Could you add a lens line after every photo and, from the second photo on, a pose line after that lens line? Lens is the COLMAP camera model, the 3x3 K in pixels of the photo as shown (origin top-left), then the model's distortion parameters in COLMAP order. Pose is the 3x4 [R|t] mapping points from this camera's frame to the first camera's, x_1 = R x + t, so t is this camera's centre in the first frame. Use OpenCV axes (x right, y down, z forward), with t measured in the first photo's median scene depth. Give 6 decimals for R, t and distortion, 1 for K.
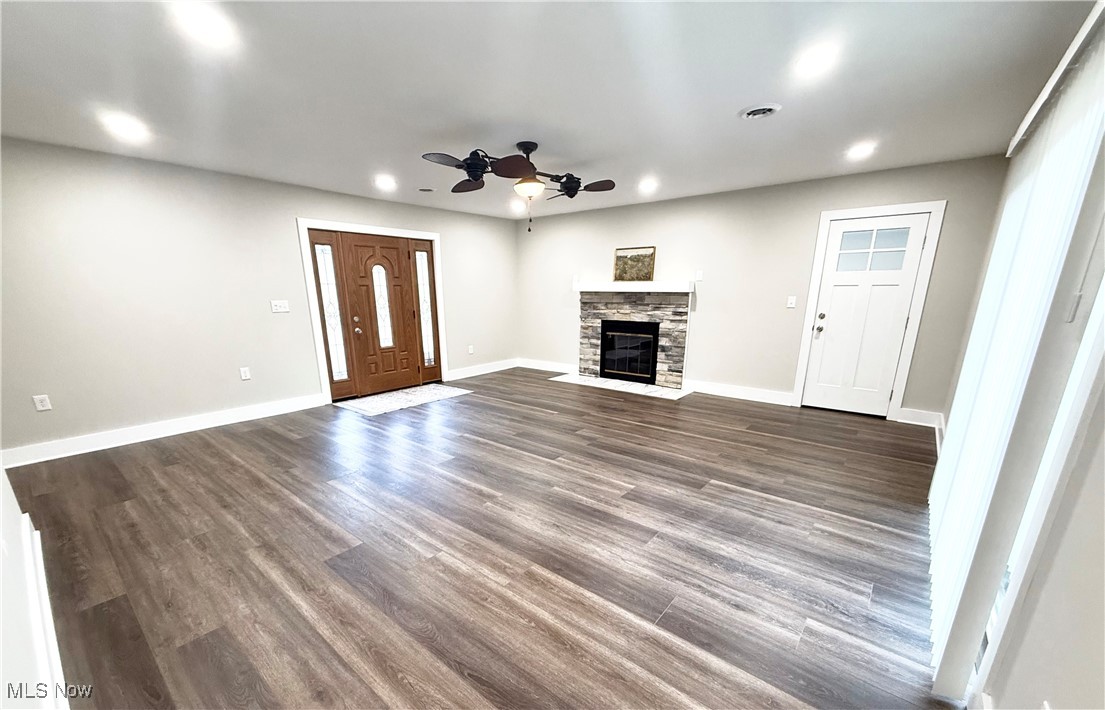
lens RADIAL K [[437.6, 0, 549.1], [0, 437.6, 412.7], [0, 0, 1]] dist [0.000731, 0.000045]
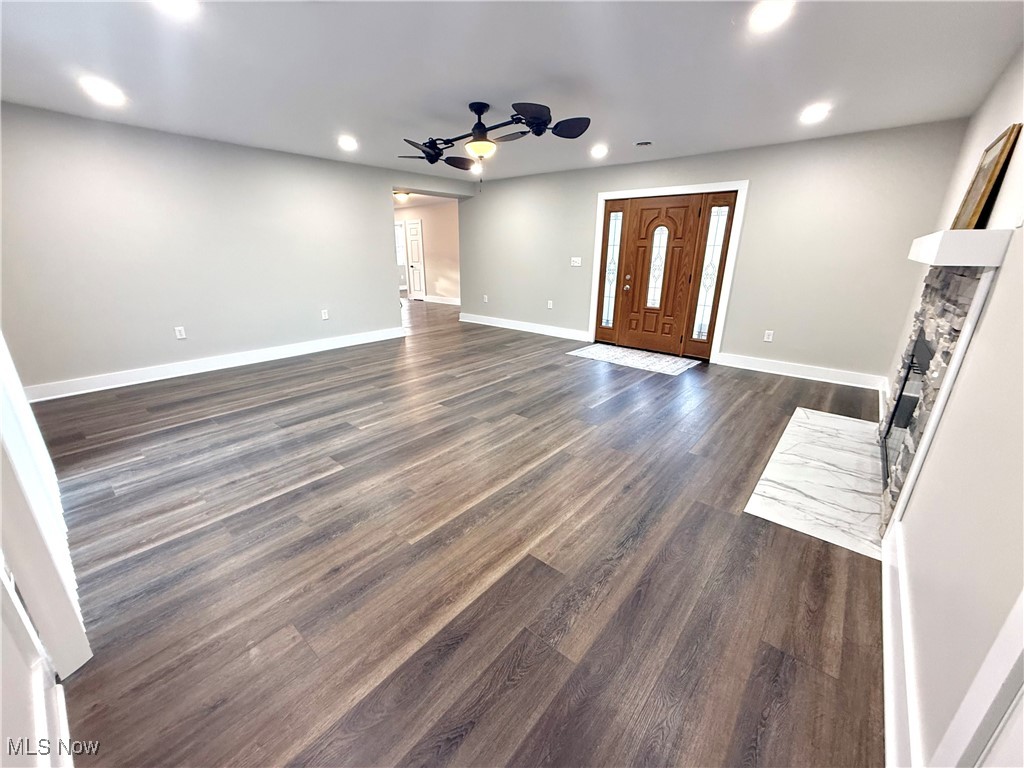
lens RADIAL K [[405.3, 0, 508.3], [0, 405.3, 383.5], [0, 0, 1]] dist [0.000646, -0.000038]
pose [[-0.024194, 0.318159, -0.947728, 0.582517], [-0.281627, 0.907442, 0.311825, -0.187406], [0.959219, 0.274450, 0.067647, 0.652682]]
